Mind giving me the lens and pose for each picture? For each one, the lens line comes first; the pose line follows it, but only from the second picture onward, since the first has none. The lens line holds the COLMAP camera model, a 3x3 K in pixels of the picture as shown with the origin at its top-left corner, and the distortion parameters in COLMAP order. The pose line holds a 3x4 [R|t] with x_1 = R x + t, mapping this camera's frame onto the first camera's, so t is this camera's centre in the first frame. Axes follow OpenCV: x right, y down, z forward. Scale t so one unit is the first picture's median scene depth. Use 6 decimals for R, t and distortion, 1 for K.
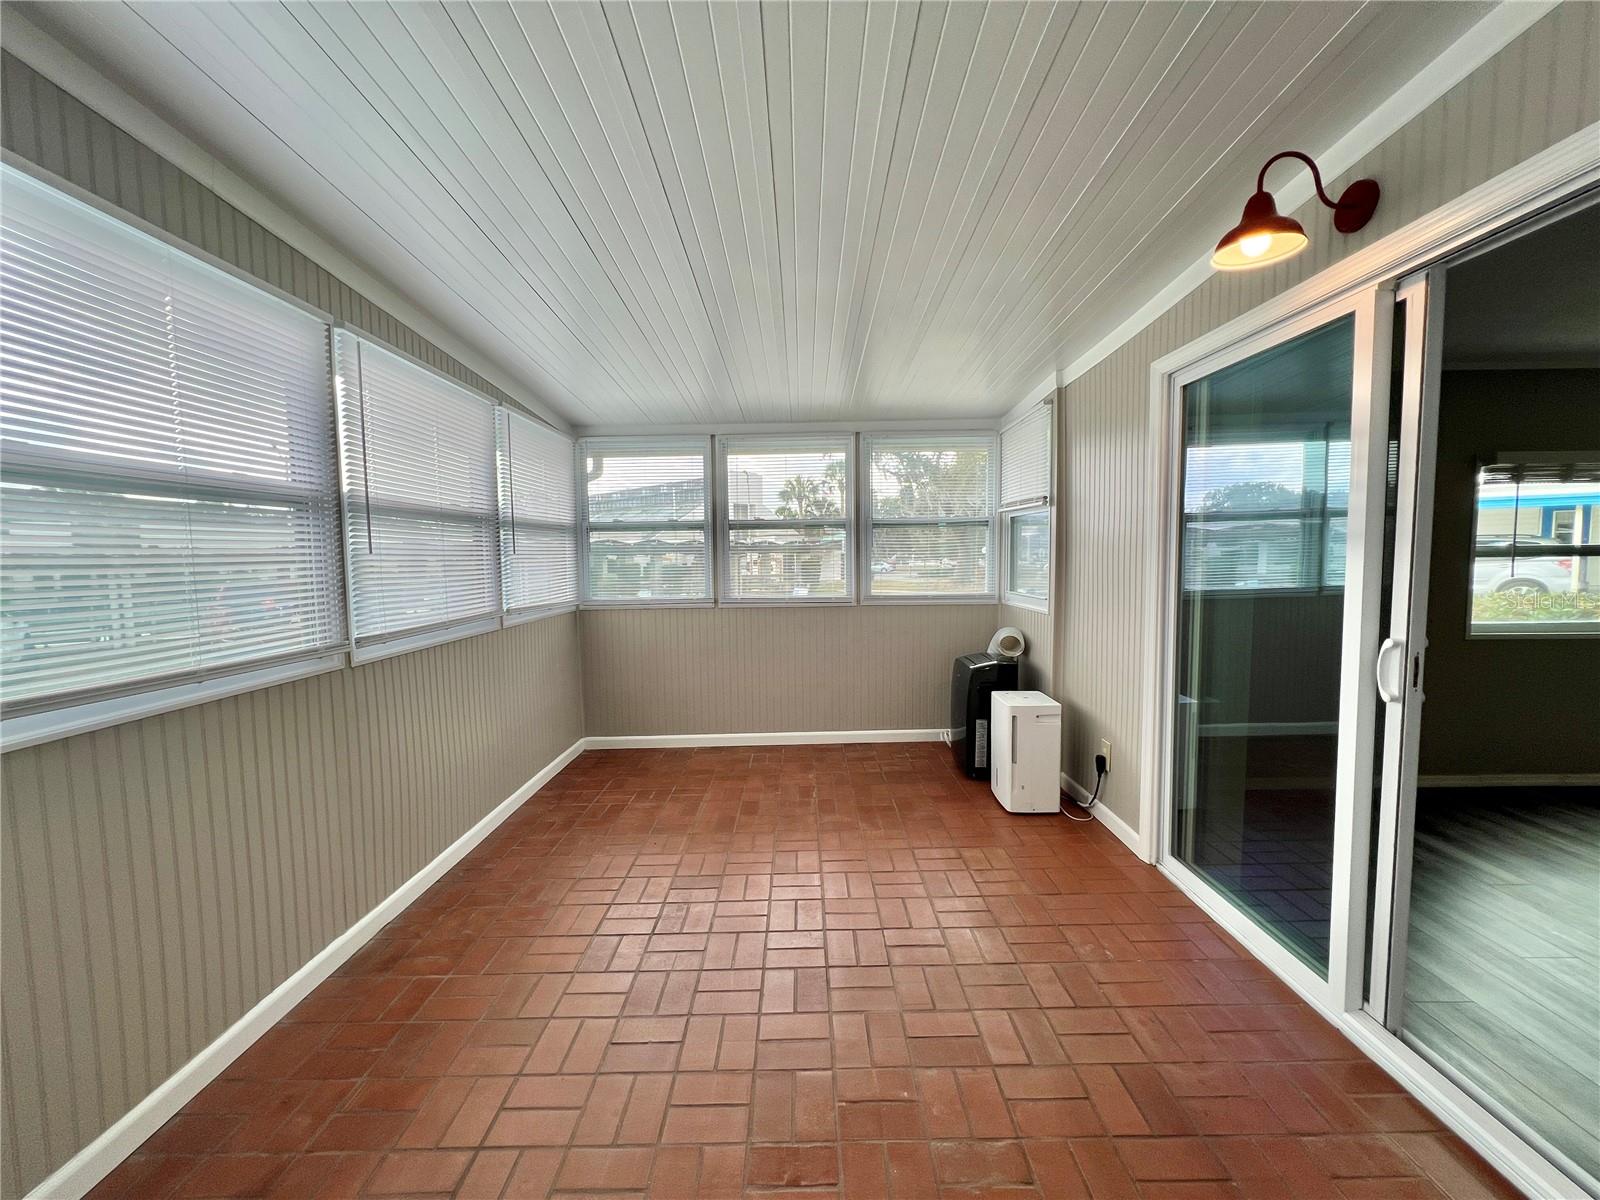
lens RADIAL K [[640.8, 0, 796.9], [0, 640.8, 599.9], [0, 0, 1]] dist [-0.003317, 0.000652]
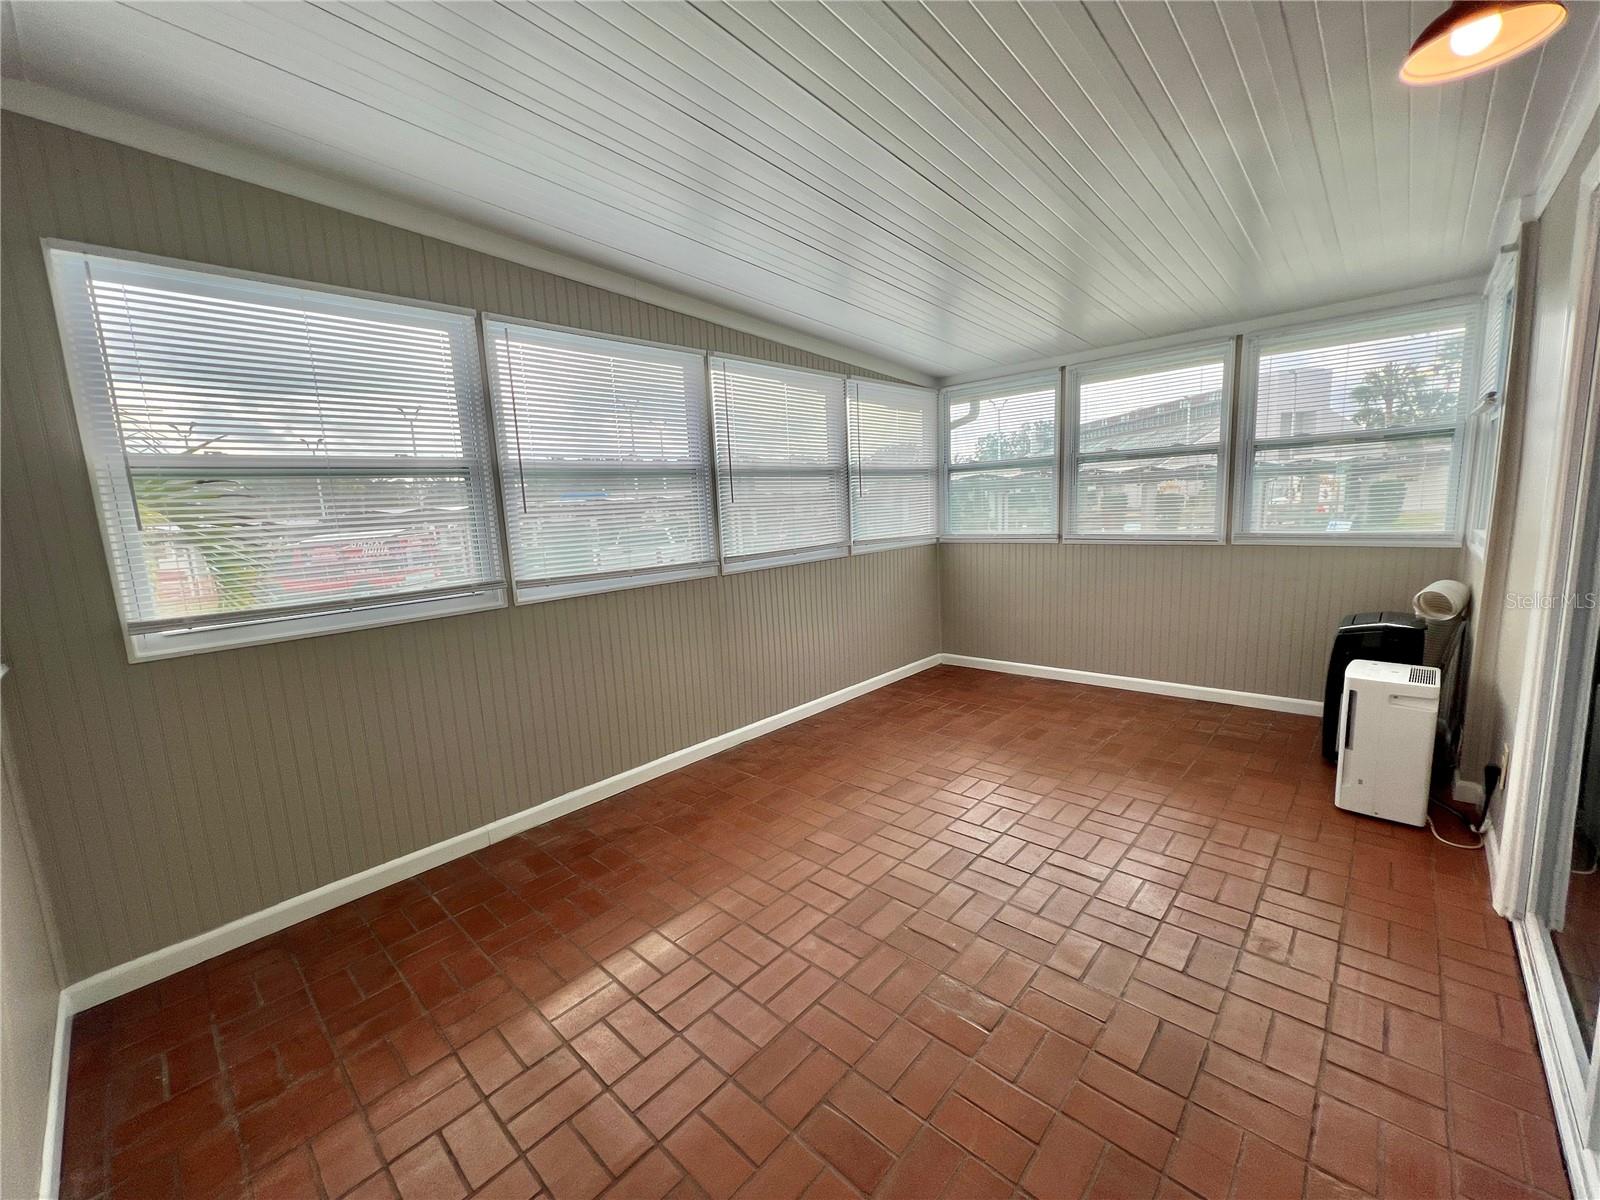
lens RADIAL K [[641.8, 0, 796.2], [0, 641.8, 597.9], [0, 0, 1]] dist [-0.003706, 0.000387]
pose [[0.731557, 0.079450, -0.677136, 0.295573], [-0.010550, 0.994387, 0.105276, -0.004906], [0.681699, -0.069871, 0.728289, -0.020919]]
